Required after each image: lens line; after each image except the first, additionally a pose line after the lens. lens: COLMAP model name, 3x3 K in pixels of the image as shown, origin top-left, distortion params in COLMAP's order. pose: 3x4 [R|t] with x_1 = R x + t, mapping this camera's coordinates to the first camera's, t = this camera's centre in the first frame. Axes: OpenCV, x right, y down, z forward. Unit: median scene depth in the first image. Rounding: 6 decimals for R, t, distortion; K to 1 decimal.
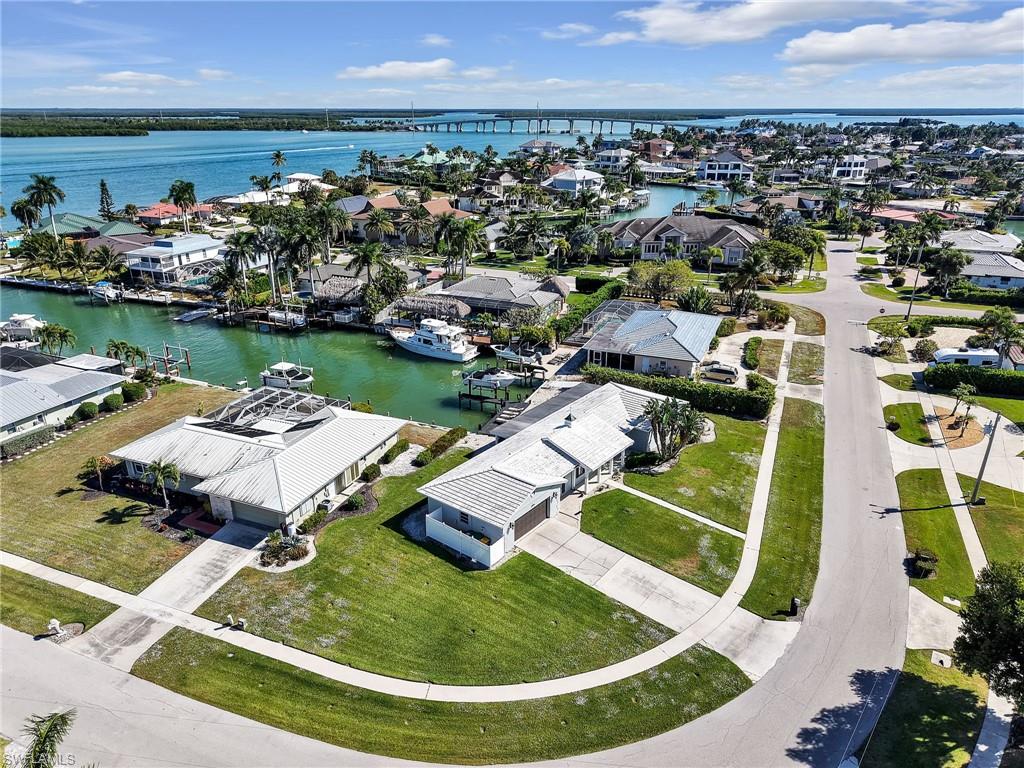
lens RADIAL K [[697.5, 0, 513.3], [0, 697.5, 382.6], [0, 0, 1]] dist [0.044579, -0.051490]
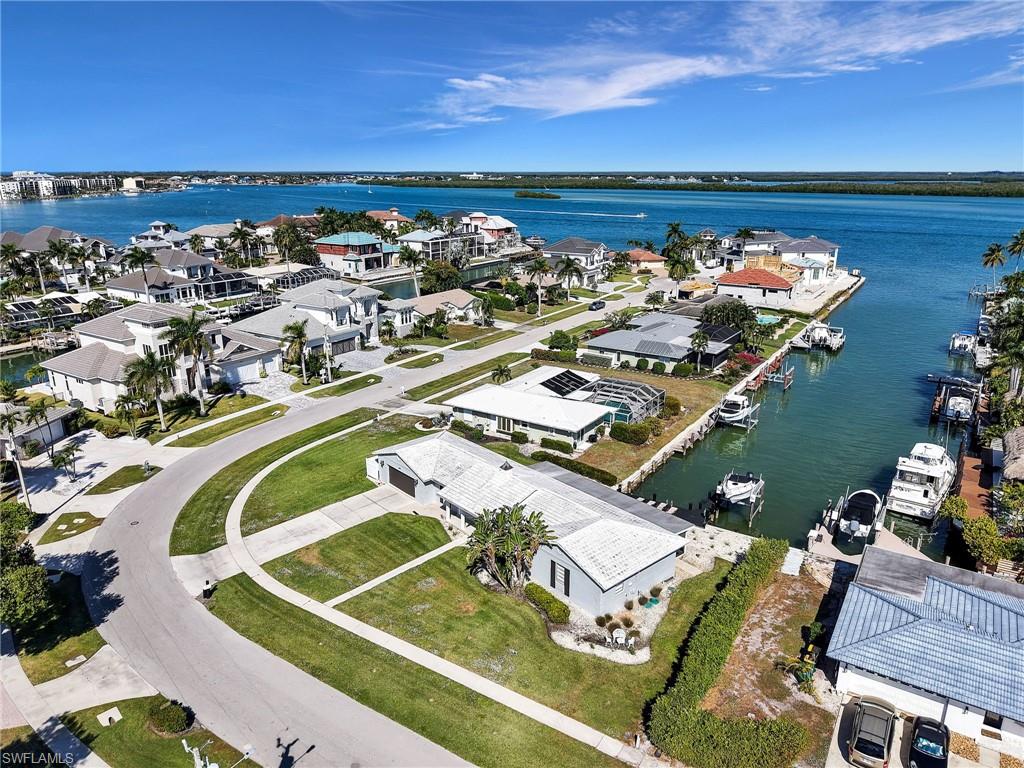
lens RADIAL K [[697.5, 0, 513.3], [0, 697.5, 382.6], [0, 0, 1]] dist [0.044579, -0.051490]
pose [[-0.172185, 0.286134, -0.942592, 1.131928], [-0.361839, 0.871618, 0.330687, -0.436981], [0.916201, 0.398006, -0.046545, 1.238216]]
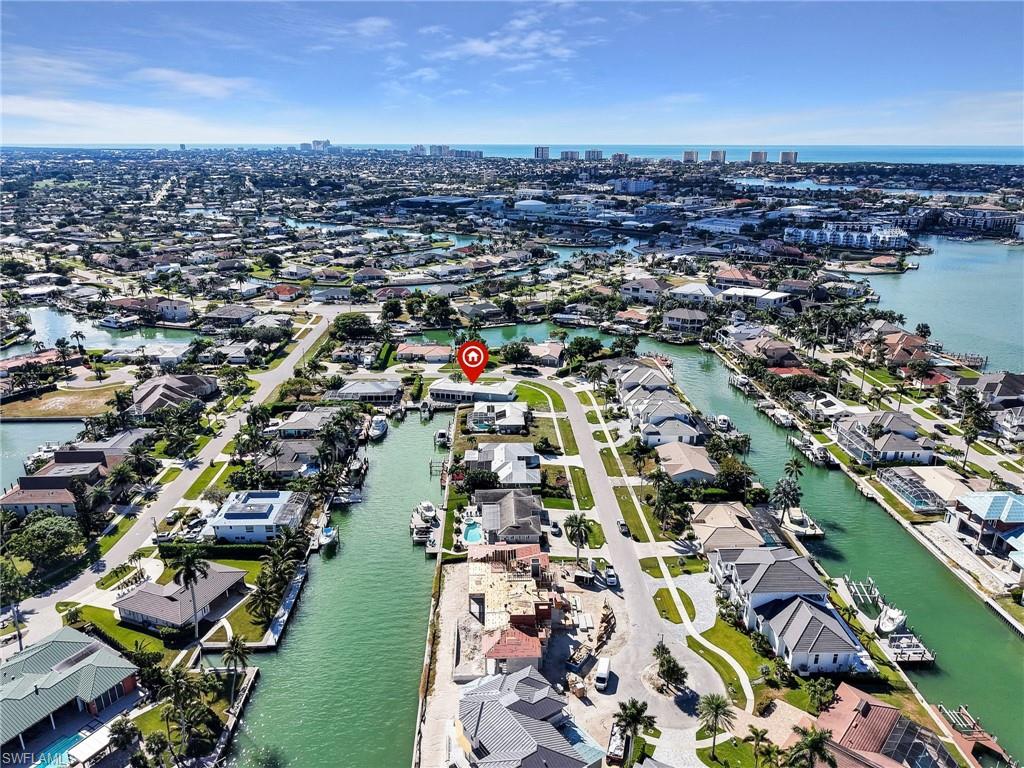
lens RADIAL K [[697.5, 0, 513.3], [0, 697.5, 382.6], [0, 0, 1]] dist [0.044579, -0.051490]
pose [[-0.421436, -0.285687, 0.860683, -4.311090], [0.330006, 0.835698, 0.438982, -2.010927], [-0.844682, 0.469033, -0.257914, 2.256862]]
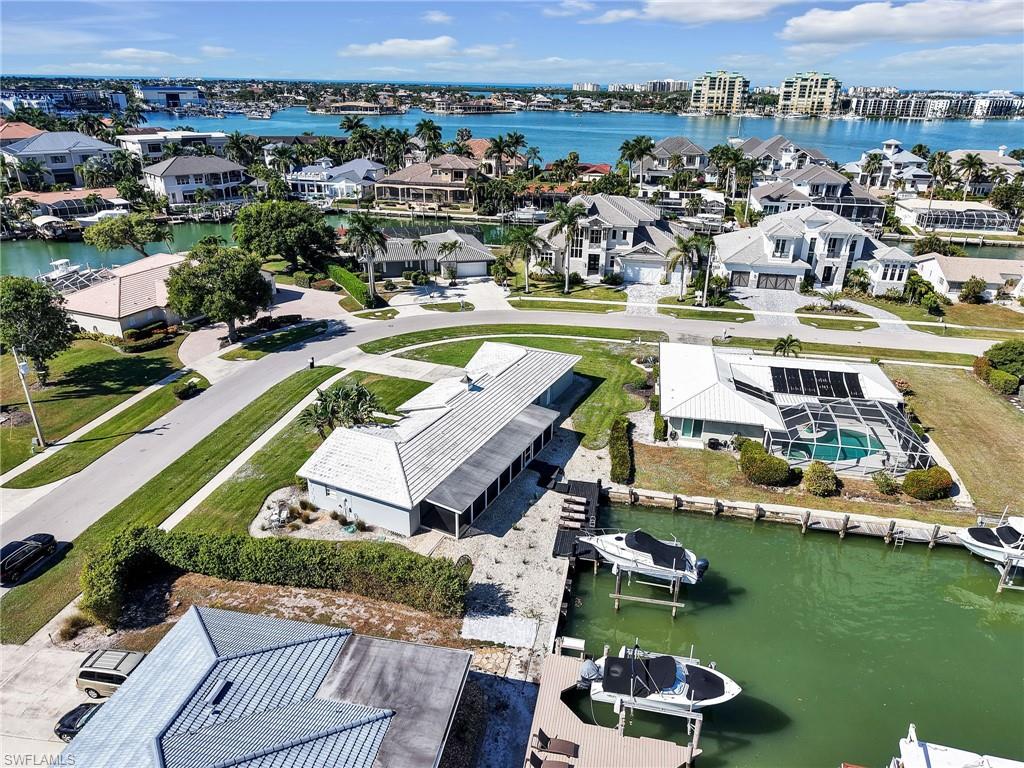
lens RADIAL K [[697.5, 0, 513.3], [0, 697.5, 382.6], [0, 0, 1]] dist [0.044579, -0.051490]
pose [[-0.978138, 0.071614, -0.195239, 0.244249], [-0.086411, 0.713989, 0.694804, -0.718234], [0.189156, 0.696485, -0.692191, 2.022830]]
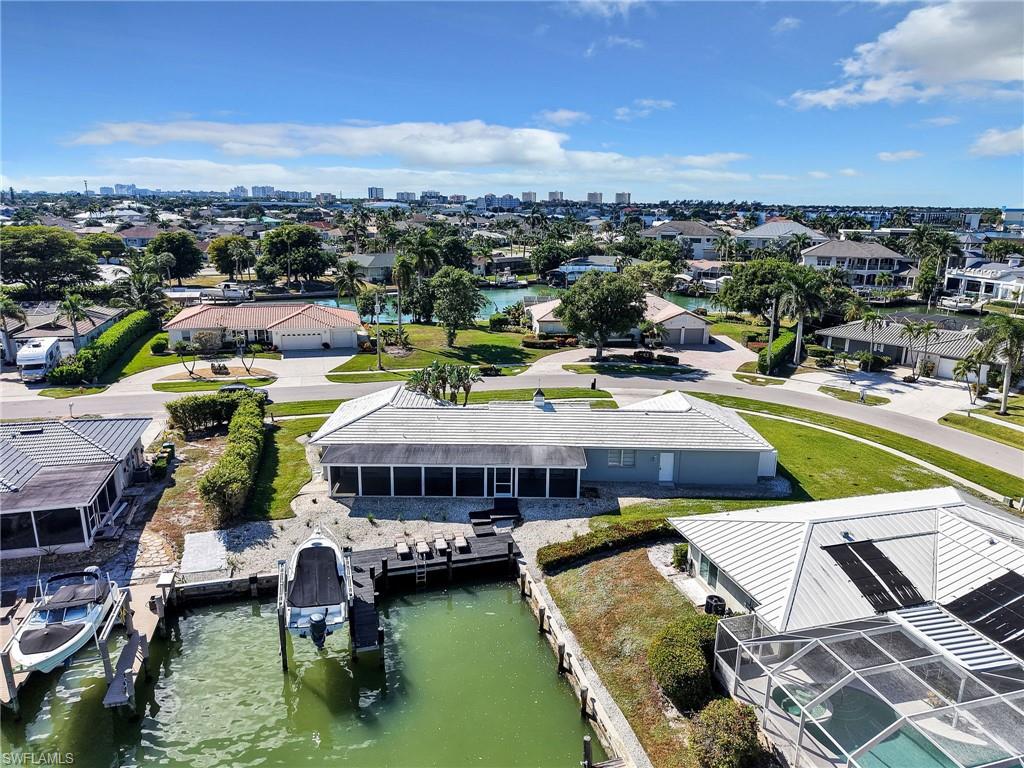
lens RADIAL K [[697.5, 0, 513.3], [0, 697.5, 382.6], [0, 0, 1]] dist [0.044579, -0.051490]
pose [[-0.619786, -0.200385, 0.758756, -0.605361], [0.276071, 0.849378, 0.449825, -0.392070], [-0.734609, 0.488266, -0.471112, 1.702168]]
